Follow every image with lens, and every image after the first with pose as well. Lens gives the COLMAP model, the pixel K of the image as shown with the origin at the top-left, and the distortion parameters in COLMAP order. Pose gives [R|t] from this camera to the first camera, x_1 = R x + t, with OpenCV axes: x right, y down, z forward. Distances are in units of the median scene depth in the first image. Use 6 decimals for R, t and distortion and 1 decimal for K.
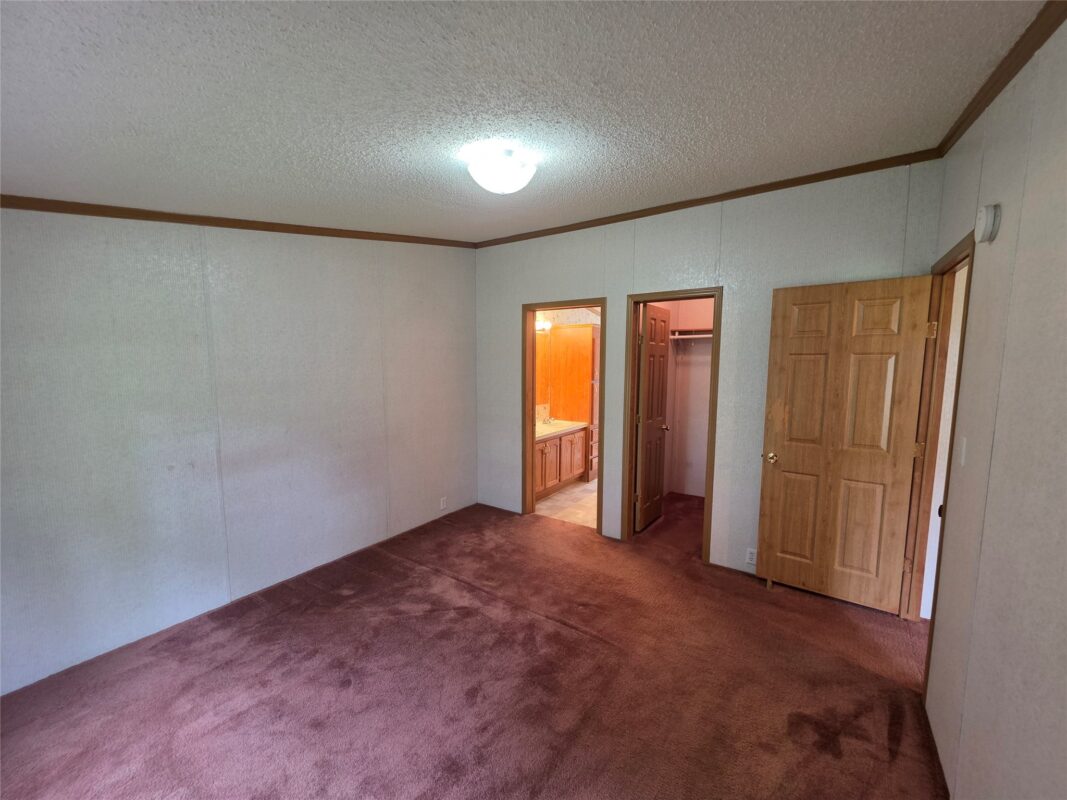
lens RADIAL K [[422.6, 0, 529.1], [0, 422.6, 400.8], [0, 0, 1]] dist [0.002760, -0.000894]
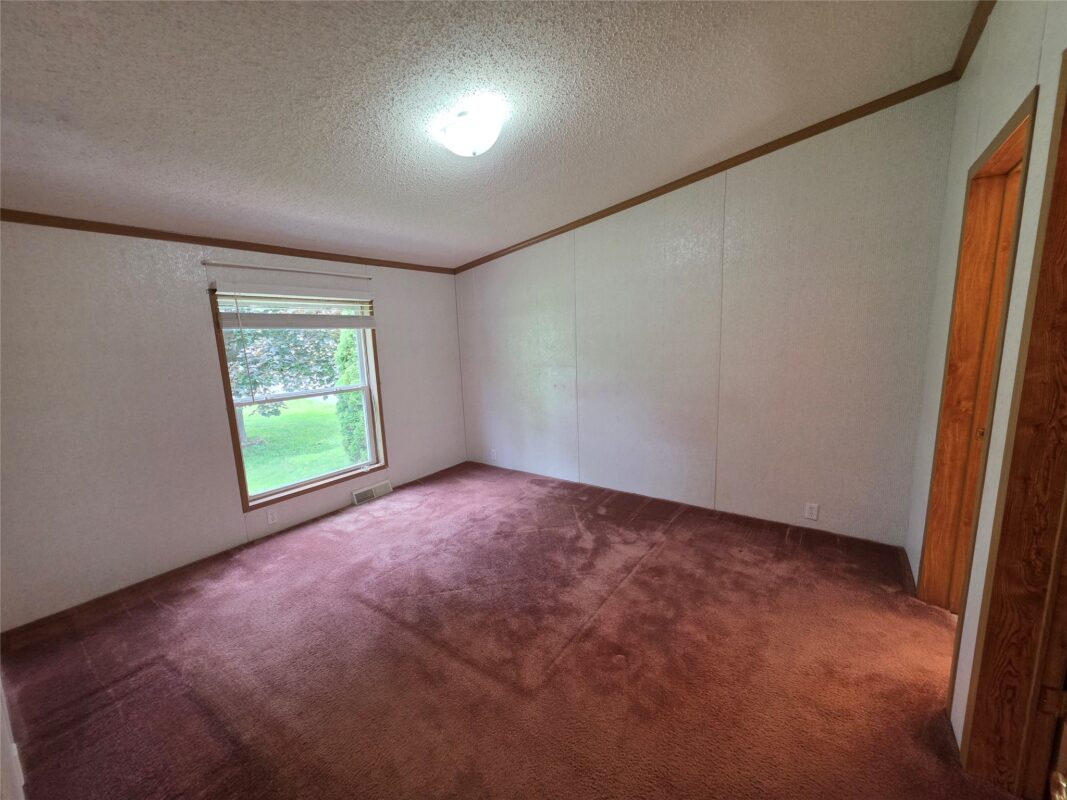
lens RADIAL K [[422.6, 0, 531.0], [0, 422.6, 398.2], [0, 0, 1]] dist [0.002760, -0.000894]
pose [[-0.010750, 0.143516, -0.989590, 0.759387], [-0.062912, 0.987589, 0.143910, -0.027595], [0.997961, 0.063804, -0.001587, 0.827055]]
